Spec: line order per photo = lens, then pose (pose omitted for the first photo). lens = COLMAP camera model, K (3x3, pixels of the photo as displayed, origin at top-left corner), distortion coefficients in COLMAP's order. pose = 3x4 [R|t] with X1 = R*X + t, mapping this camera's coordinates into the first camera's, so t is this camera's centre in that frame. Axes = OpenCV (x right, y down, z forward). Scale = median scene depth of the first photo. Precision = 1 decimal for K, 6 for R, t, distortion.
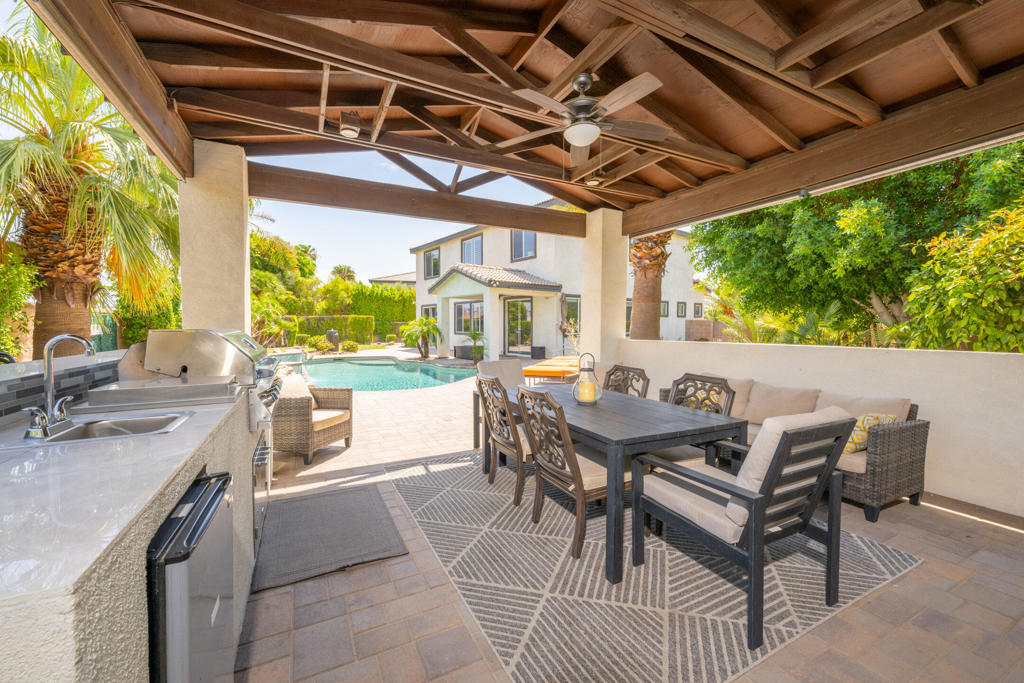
lens RADIAL K [[415.8, 0, 512.0], [0, 415.8, 341.5], [0, 0, 1]] dist [-0.000412, -0.000063]
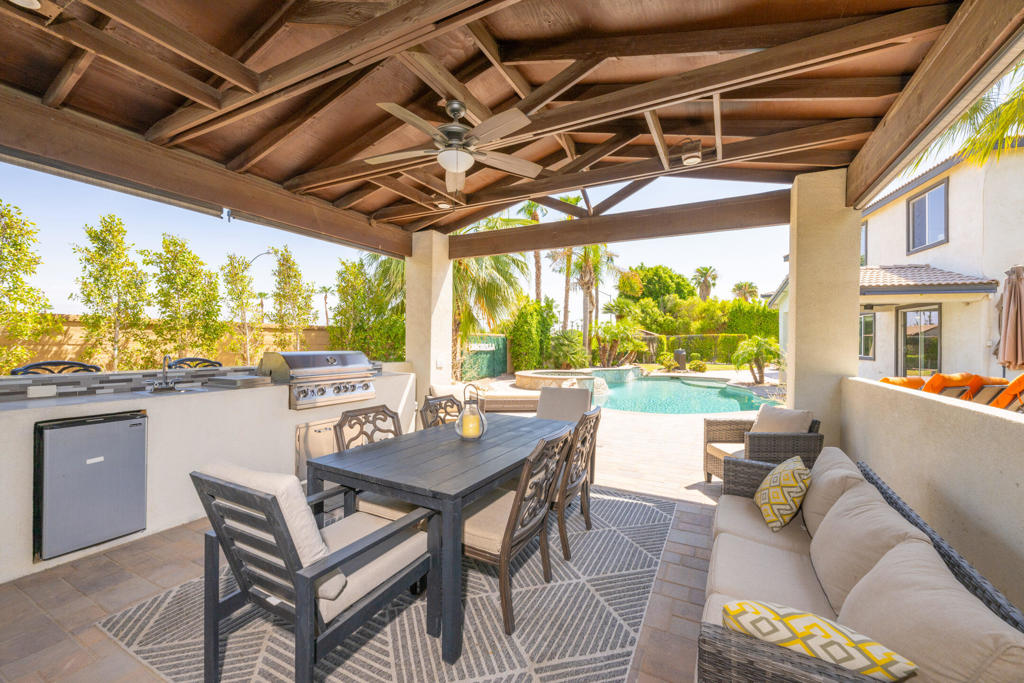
lens RADIAL K [[404.1, 0, 512.0], [0, 404.1, 341.5], [0, 0, 1]] dist [-0.000585, -0.000089]
pose [[0.574613, 0.000476, -0.818425, 0.171736], [-0.035851, 0.999055, -0.024591, -0.008378], [0.817640, 0.043472, 0.574086, 0.095225]]
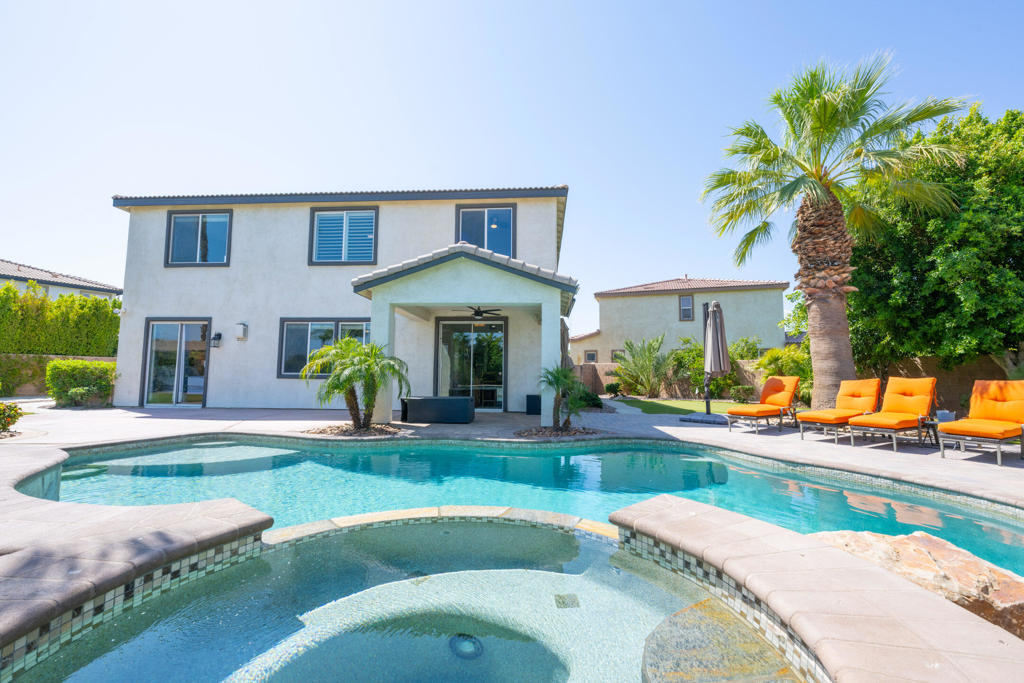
lens RADIAL K [[415.8, 0, 512.0], [0, 415.8, 341.5], [0, 0, 1]] dist [-0.000412, -0.000063]
pose [[0.660399, 0.060317, 0.748489, -0.428456], [0.019016, 0.995106, -0.096969, -0.007401], [-0.750674, 0.078272, 0.656019, 0.539091]]
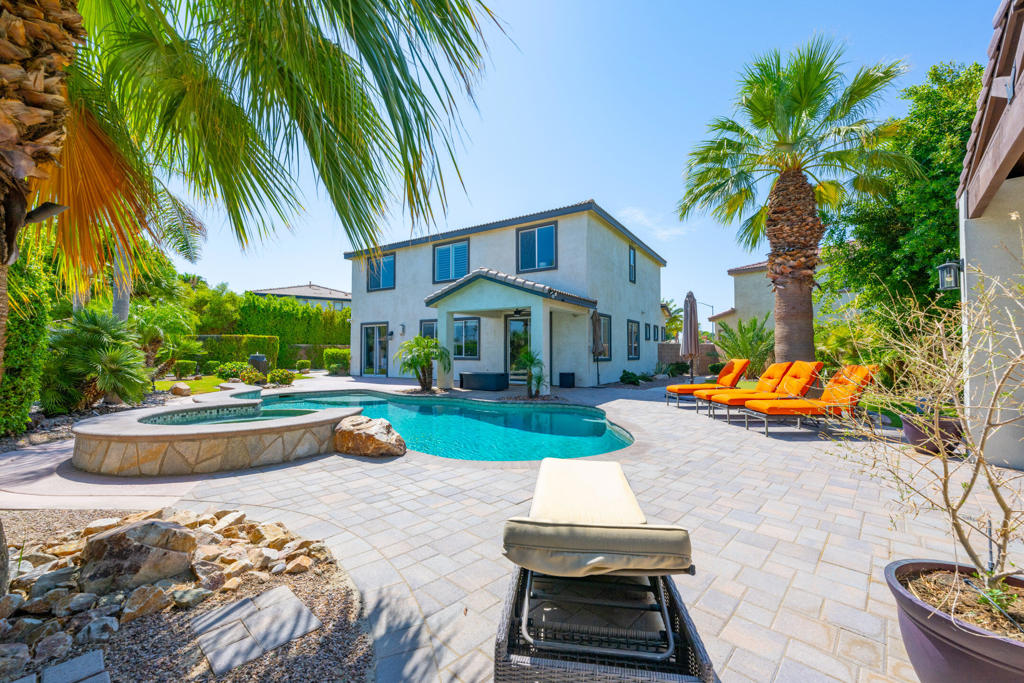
lens RADIAL K [[404.1, 0, 512.0], [0, 404.1, 341.5], [0, 0, 1]] dist [-0.000585, -0.000089]
pose [[0.941744, 0.006692, 0.336264, -0.295587], [0.012877, 0.998352, -0.055931, -0.005611], [-0.336084, 0.057002, 0.940105, 0.238521]]
